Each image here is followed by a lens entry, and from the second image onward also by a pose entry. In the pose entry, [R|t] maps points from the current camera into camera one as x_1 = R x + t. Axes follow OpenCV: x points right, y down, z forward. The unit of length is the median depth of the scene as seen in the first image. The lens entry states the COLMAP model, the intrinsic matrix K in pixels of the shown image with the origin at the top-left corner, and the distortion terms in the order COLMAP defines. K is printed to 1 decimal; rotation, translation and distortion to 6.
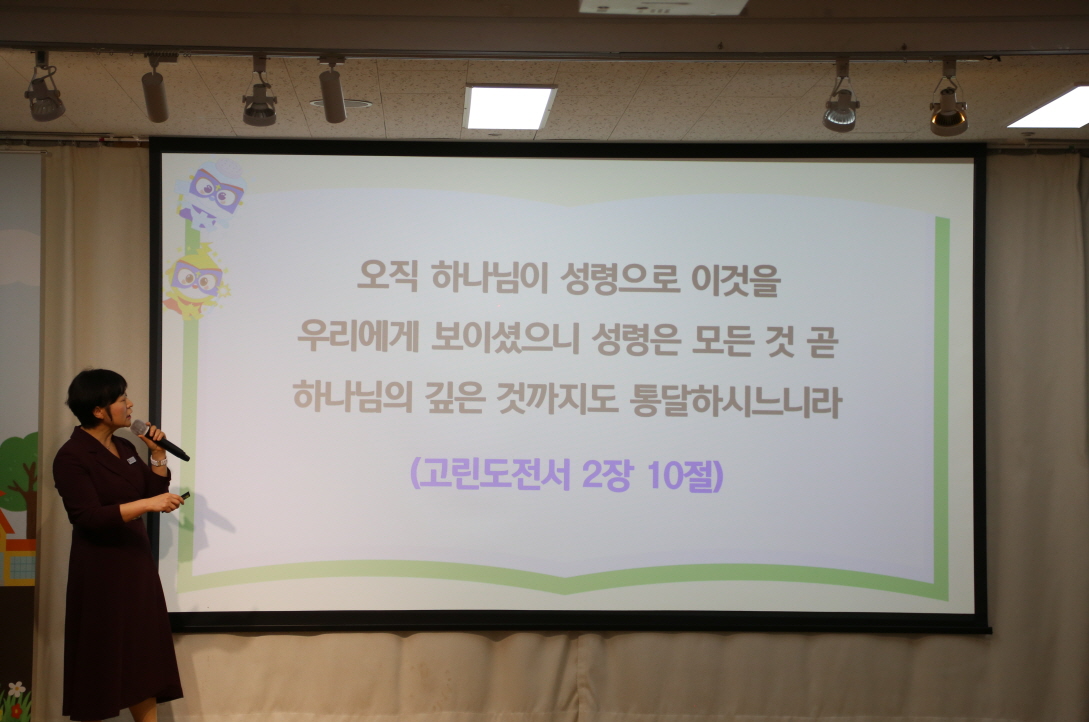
lens RADIAL K [[3047.6, 0, 549.9], [0, 3047.6, 359.7], [0, 0, 1]] dist [0.622907, 0.000000]
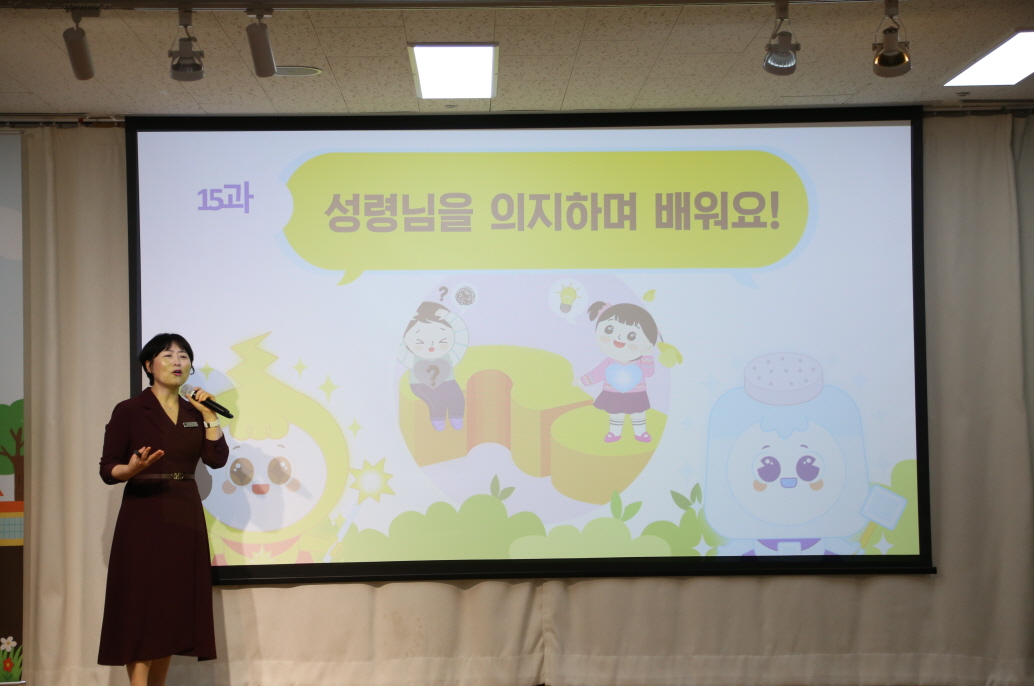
lens RADIAL K [[2547.3, 0, 511.2], [0, 2547.3, 341.2], [0, 0, 1]] dist [0.483174, 0.000000]
pose [[0.999704, -0.019984, -0.013866, 0.012597], [0.020031, 0.999794, 0.003278, 0.004142], [0.013798, -0.003555, 0.999898, 0.123503]]
